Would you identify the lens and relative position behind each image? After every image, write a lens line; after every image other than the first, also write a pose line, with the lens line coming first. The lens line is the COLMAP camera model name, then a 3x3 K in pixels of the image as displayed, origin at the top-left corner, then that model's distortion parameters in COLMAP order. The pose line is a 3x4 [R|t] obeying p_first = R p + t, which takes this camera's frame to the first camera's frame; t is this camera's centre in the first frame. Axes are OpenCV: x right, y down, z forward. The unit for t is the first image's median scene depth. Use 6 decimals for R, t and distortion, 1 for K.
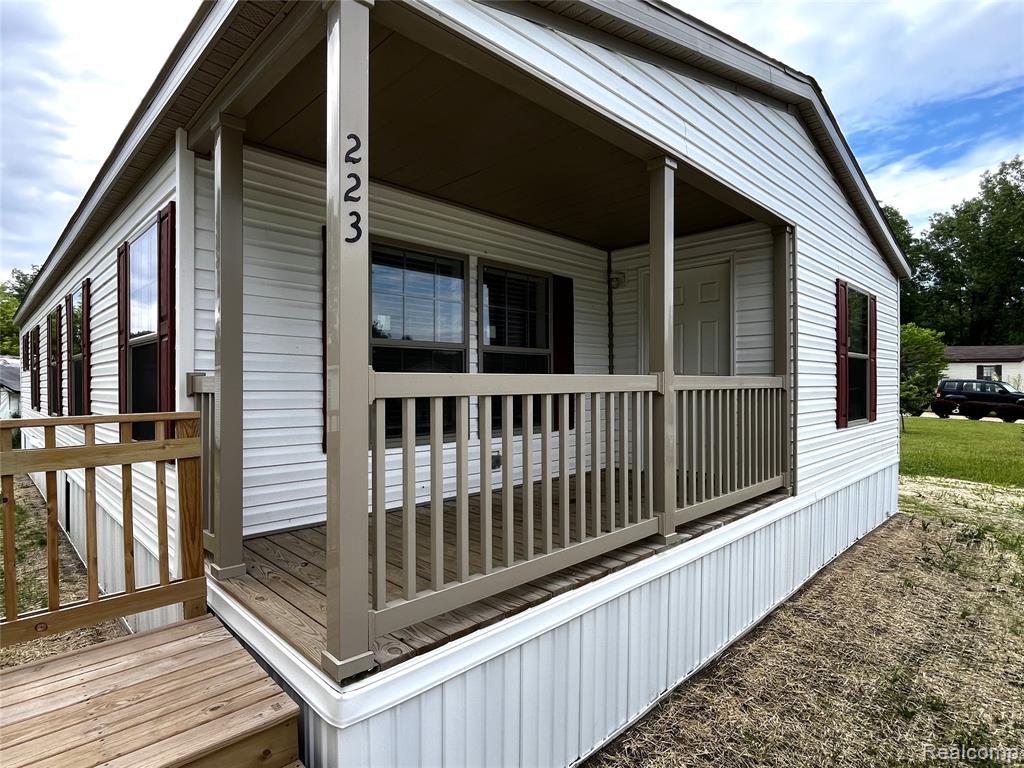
lens RADIAL K [[541.0, 0, 512.6], [0, 541.0, 373.2], [0, 0, 1]] dist [-0.001557, -0.000409]
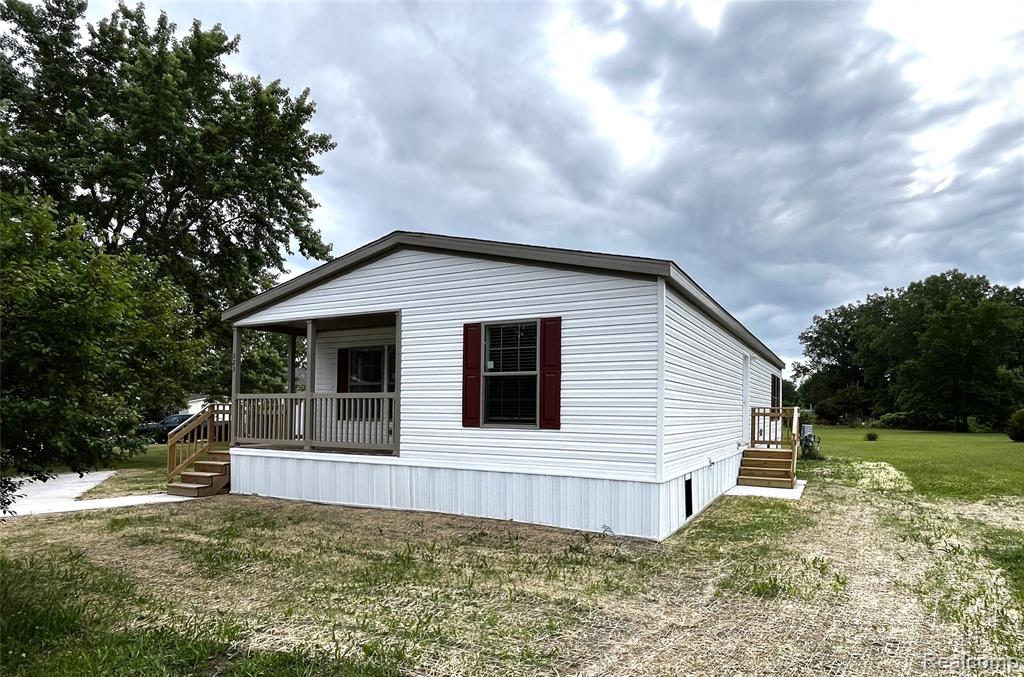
lens RADIAL K [[566.2, 0, 512.0], [0, 566.2, 338.5], [0, 0, 1]] dist [0.000322, 0.000006]
pose [[0.273216, -0.116235, -0.954904, 2.239086], [0.004889, 0.992828, -0.119452, 0.053723], [0.961940, 0.027968, 0.271825, 0.765285]]
